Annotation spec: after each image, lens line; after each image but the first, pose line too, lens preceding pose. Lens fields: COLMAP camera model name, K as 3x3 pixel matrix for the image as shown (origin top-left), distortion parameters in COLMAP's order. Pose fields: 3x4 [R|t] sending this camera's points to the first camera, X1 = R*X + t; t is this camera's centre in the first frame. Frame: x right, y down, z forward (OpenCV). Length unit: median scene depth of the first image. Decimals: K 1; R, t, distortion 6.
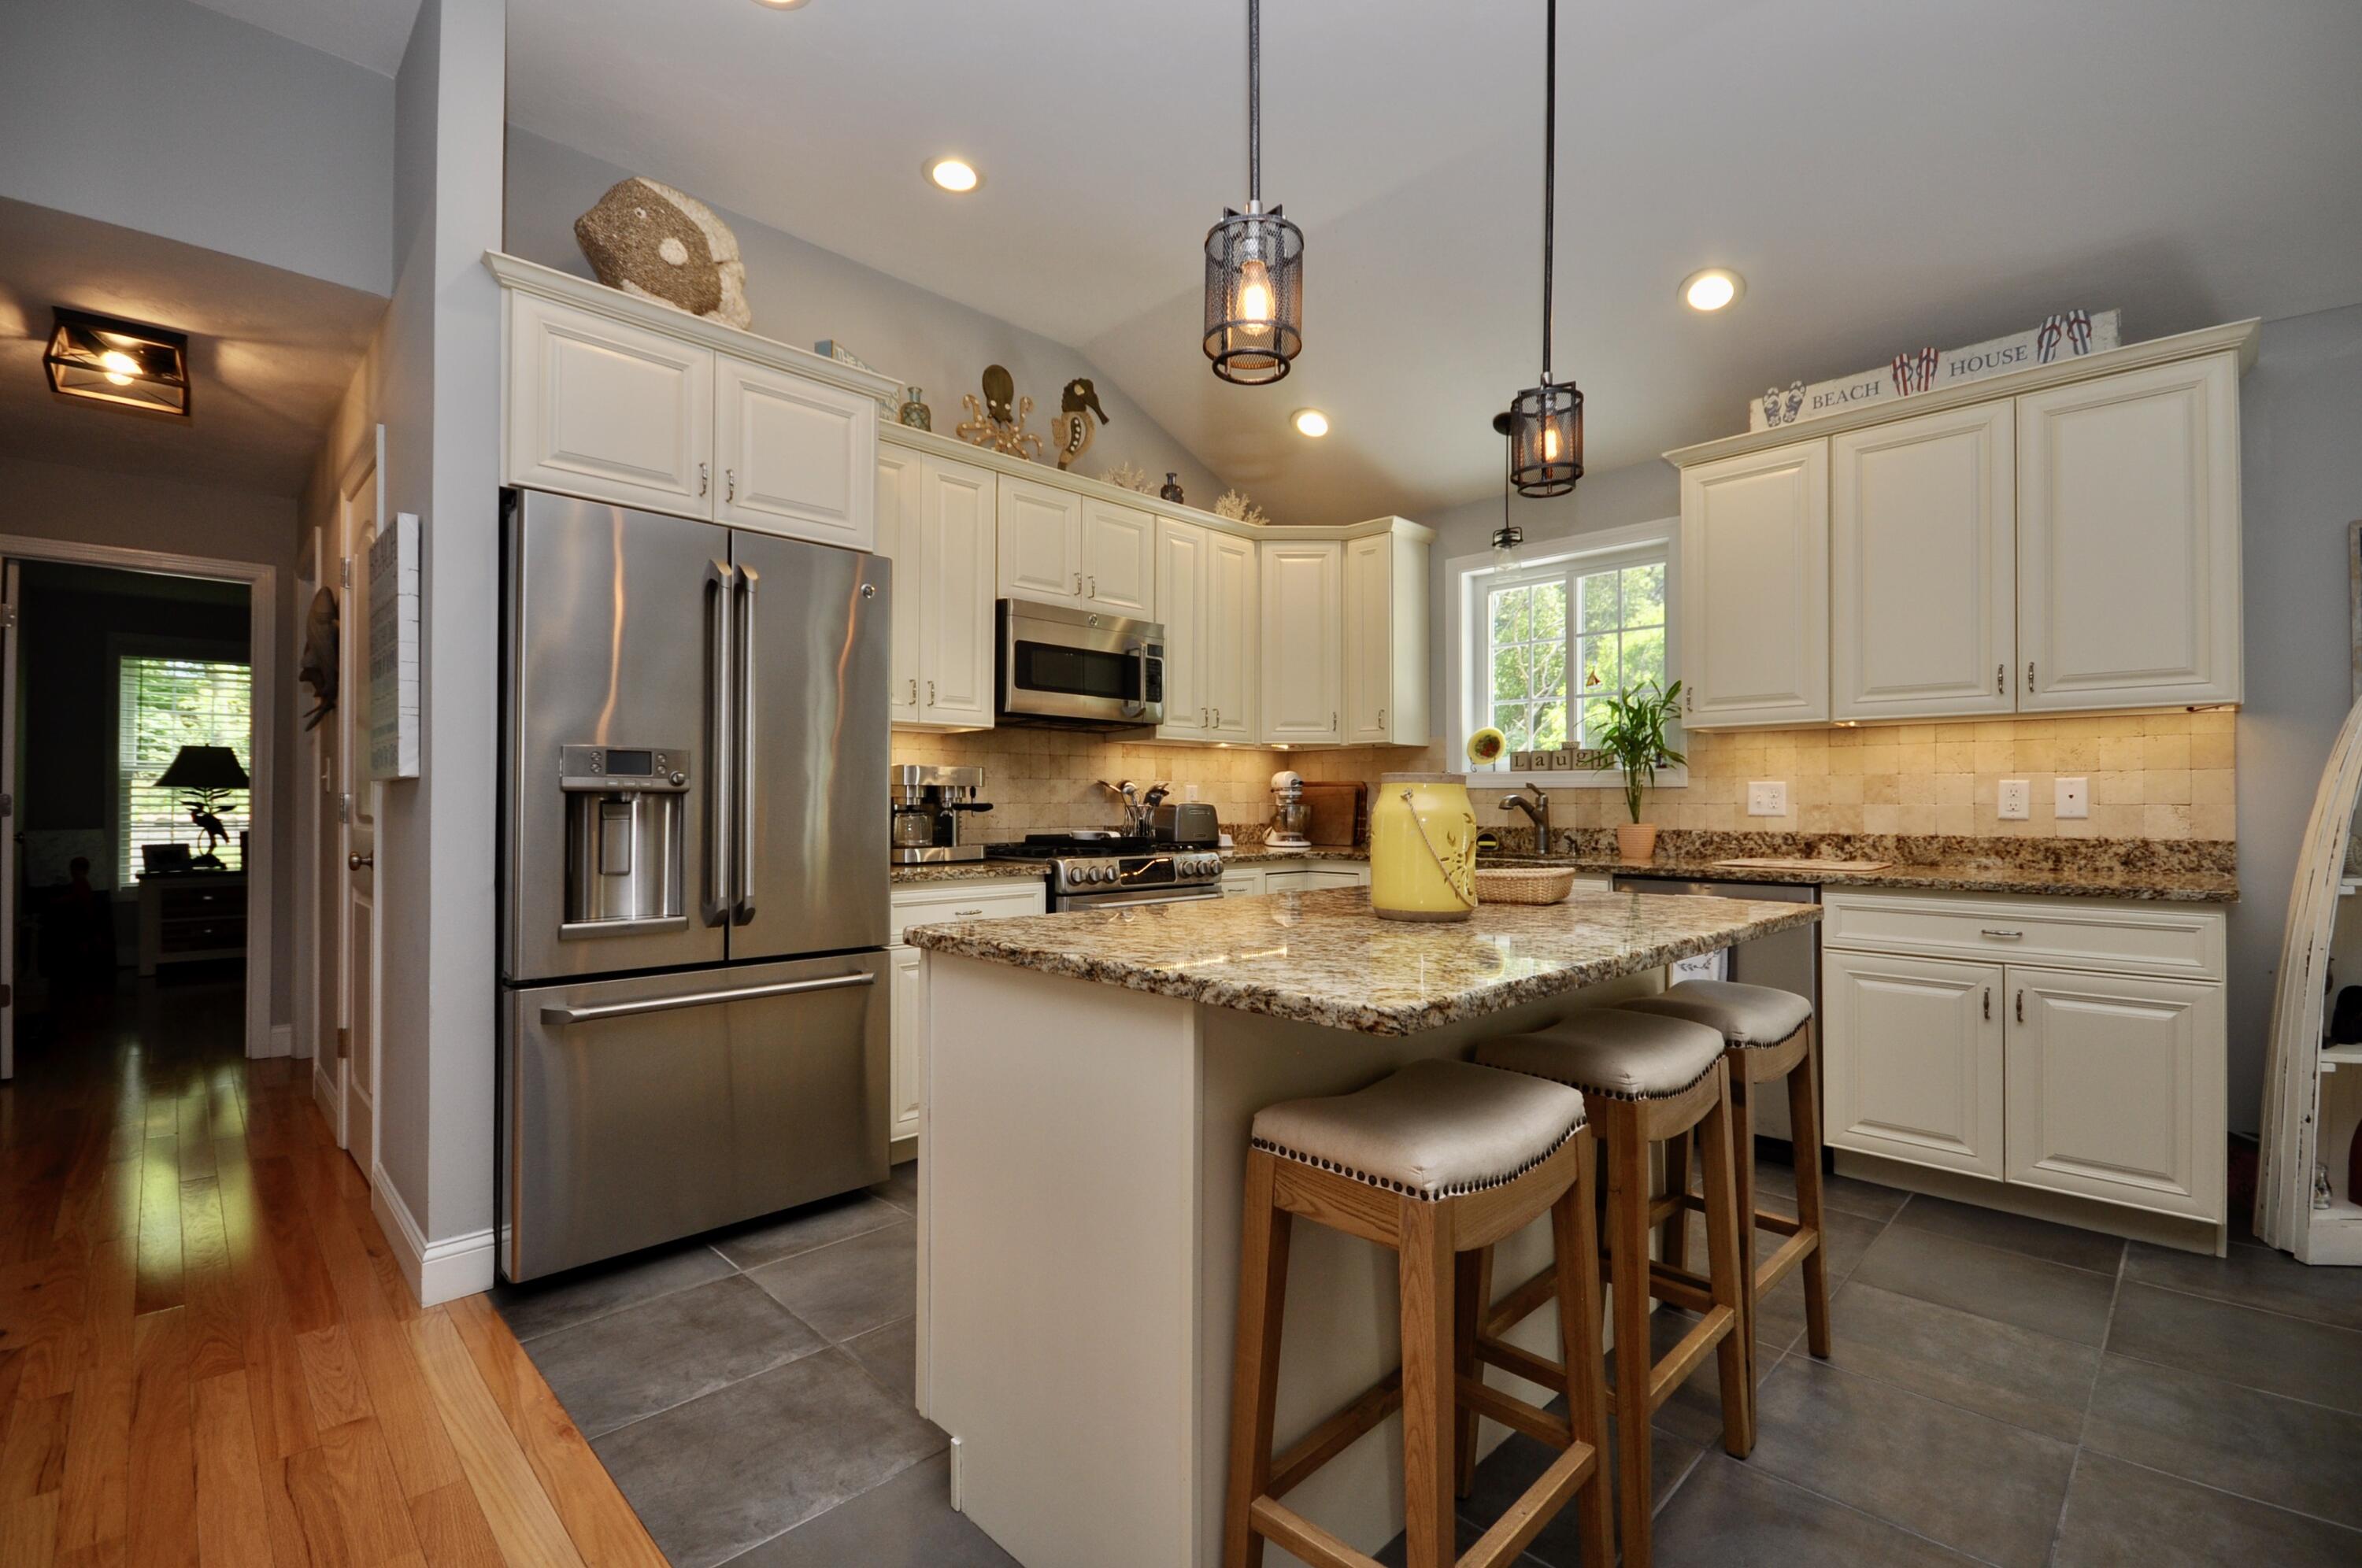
lens RADIAL K [[1034.7, 0, 1172.5], [0, 1034.7, 794.0], [0, 0, 1]] dist [0.005949, -0.009582]
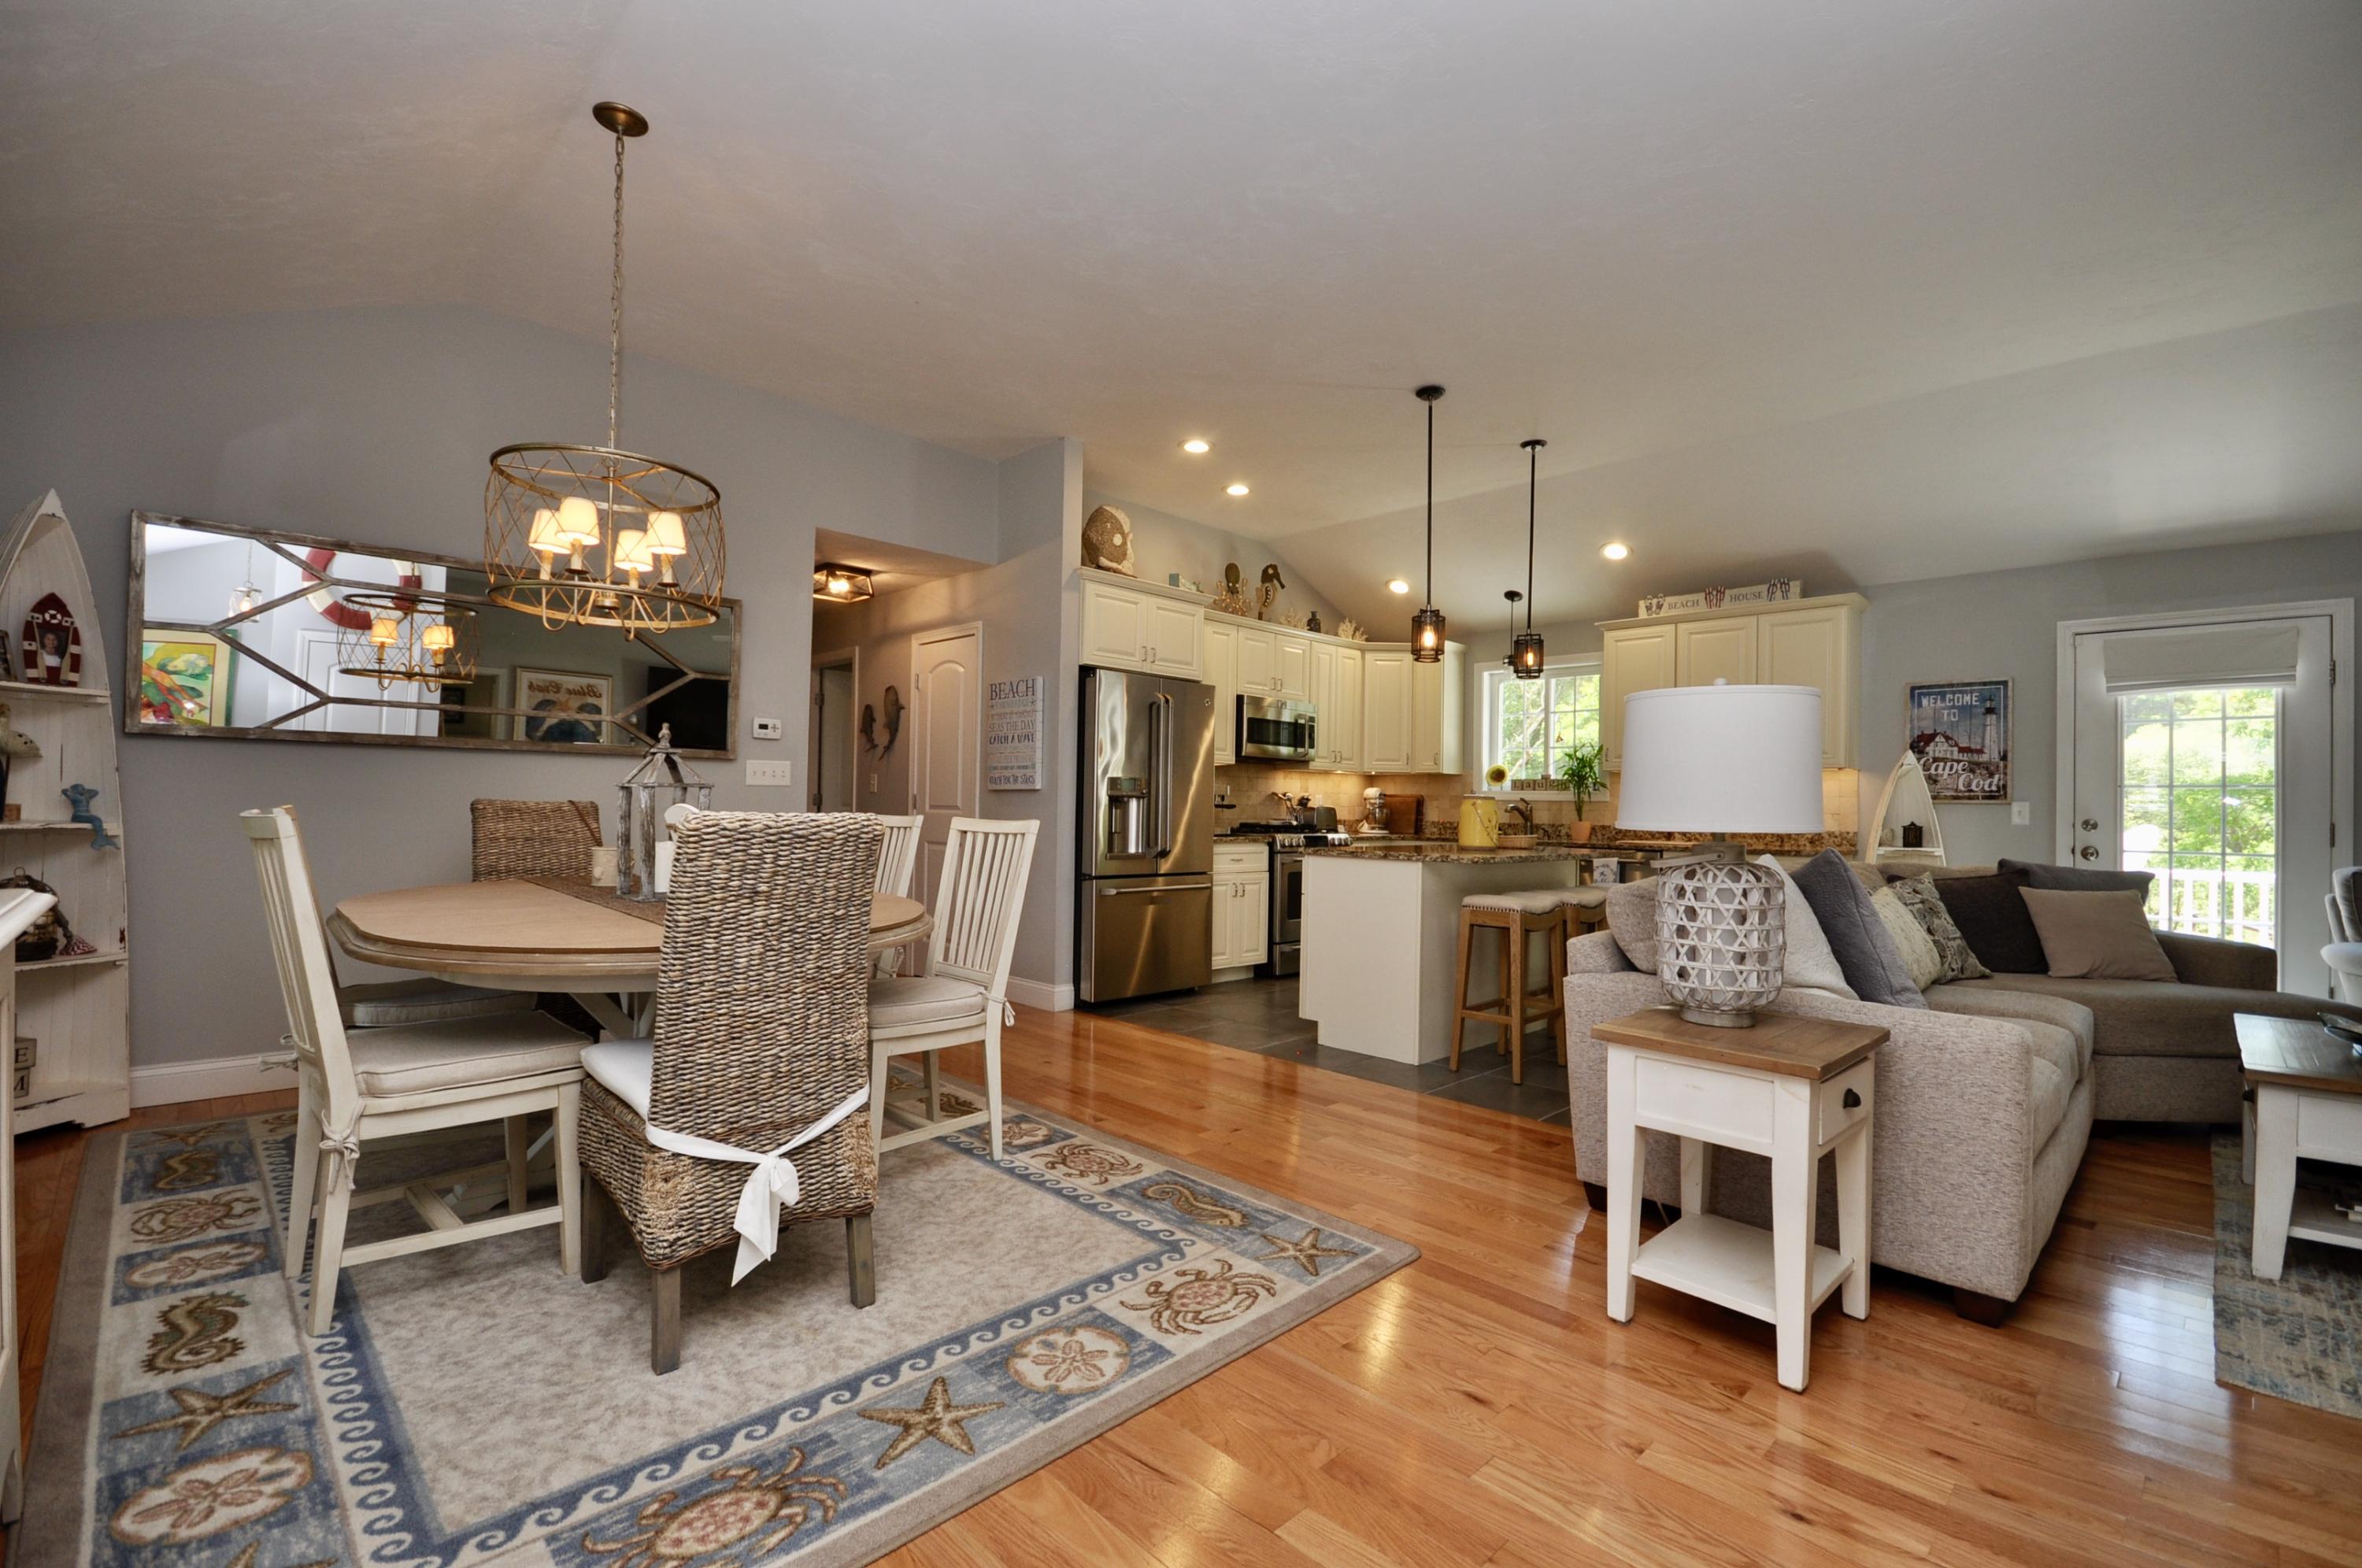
lens RADIAL K [[1034.7, 0, 1180.8], [0, 1034.7, 791.3], [0, 0, 1]] dist [0.005949, -0.009582]
pose [[0.999846, 0.016188, 0.006779, -0.299399], [-0.016142, 0.999846, -0.006827, -0.000303], [-0.006888, 0.006716, 0.999954, -0.916274]]
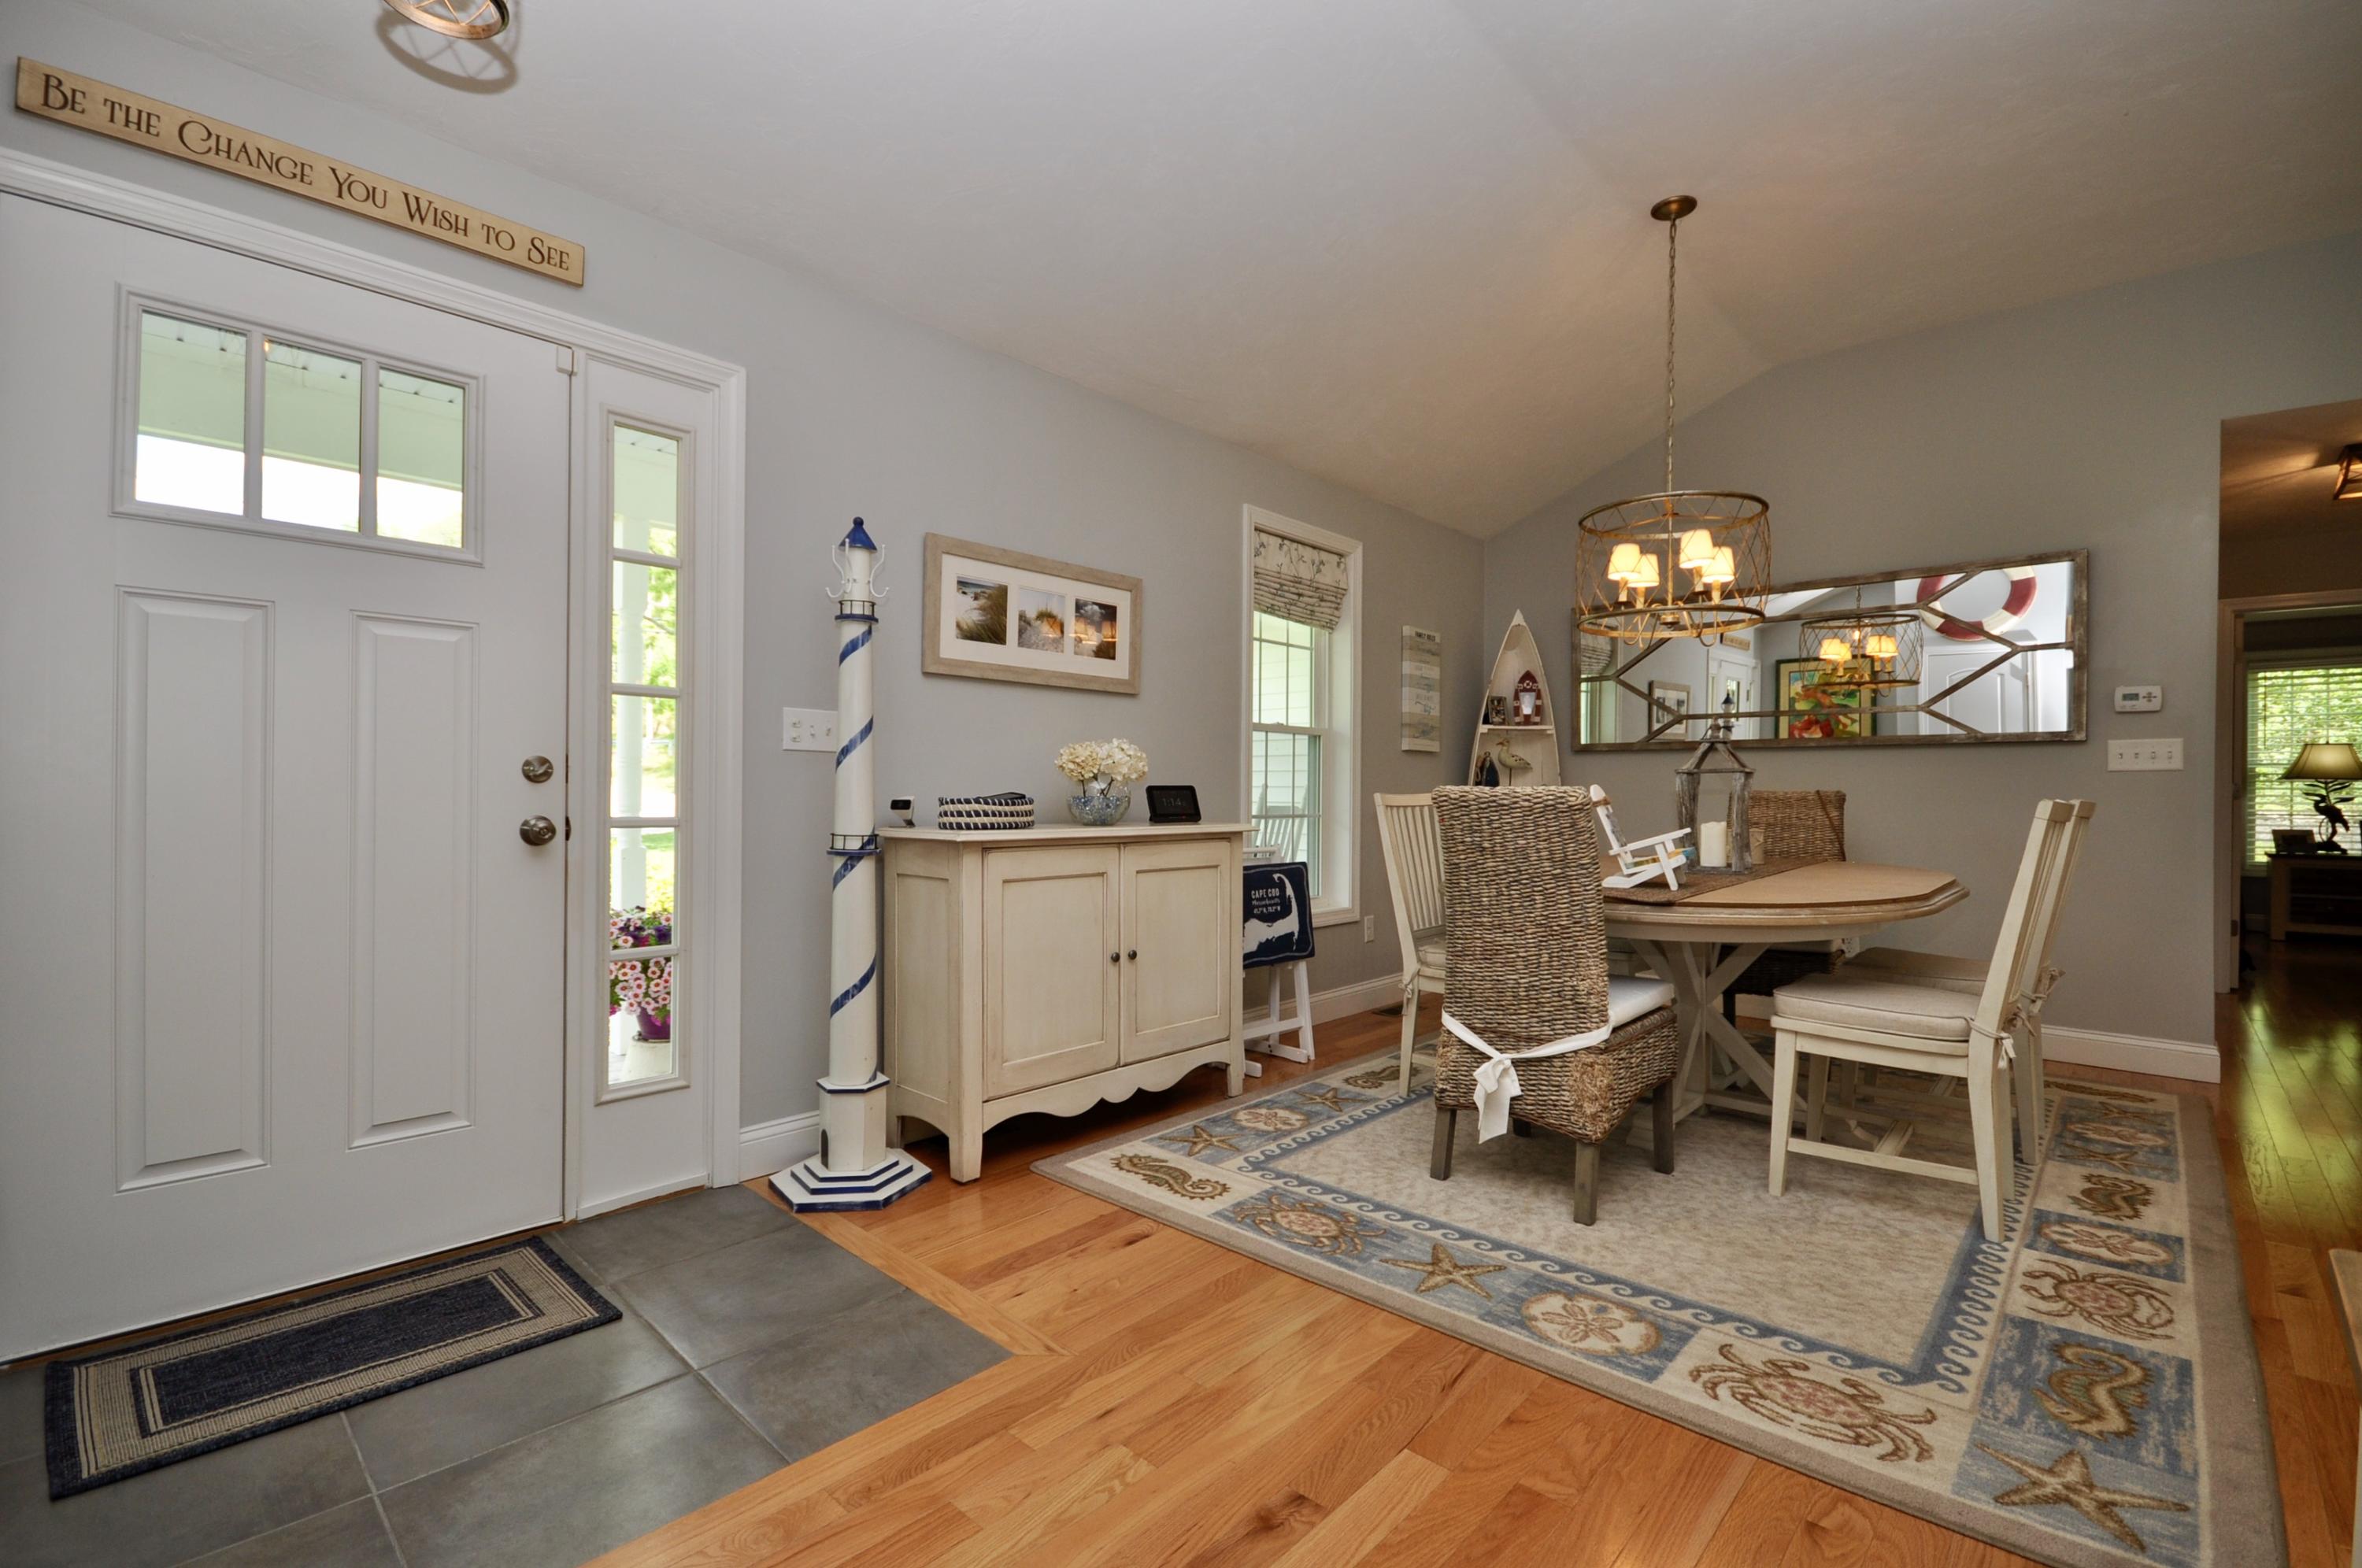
lens RADIAL K [[1034.7, 0, 1170.5], [0, 1034.7, 787.4], [0, 0, 1]] dist [0.005949, -0.009582]
pose [[0.043046, -0.005687, -0.999057, 0.228606], [-0.000456, 0.999984, -0.005712, 0.016842], [0.999073, 0.000702, 0.043042, -0.589073]]
